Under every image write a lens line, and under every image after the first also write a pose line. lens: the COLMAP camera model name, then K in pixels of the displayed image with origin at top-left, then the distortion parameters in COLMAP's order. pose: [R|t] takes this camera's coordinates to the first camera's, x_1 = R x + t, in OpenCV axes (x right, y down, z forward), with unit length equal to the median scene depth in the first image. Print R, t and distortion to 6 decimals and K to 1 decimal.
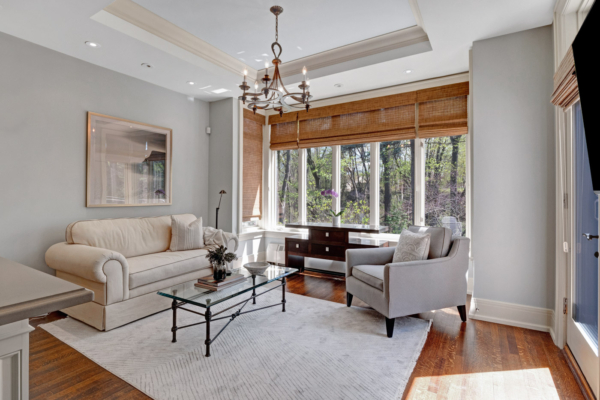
lens RADIAL K [[301.7, 0, 295.6], [0, 301.7, 194.4], [0, 0, 1]] dist [-0.001391, -0.000539]
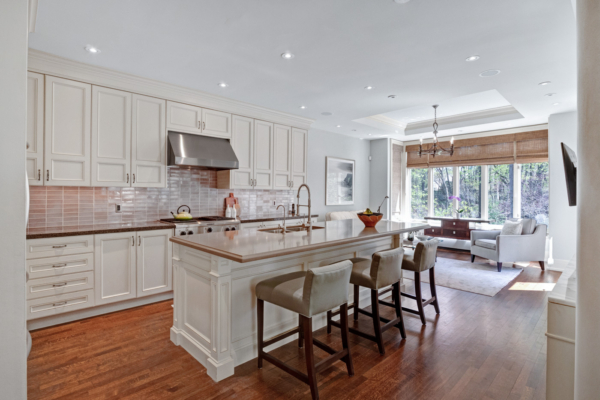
lens RADIAL K [[297.4, 0, 309.8], [0, 297.4, 194.5], [0, 0, 1]] dist [-0.000930, -0.029313]
pose [[0.974344, 0.000837, -0.225064, -0.294917], [-0.000443, 0.999998, 0.001803, -0.026347], [0.225065, -0.001657, 0.974342, -0.741915]]
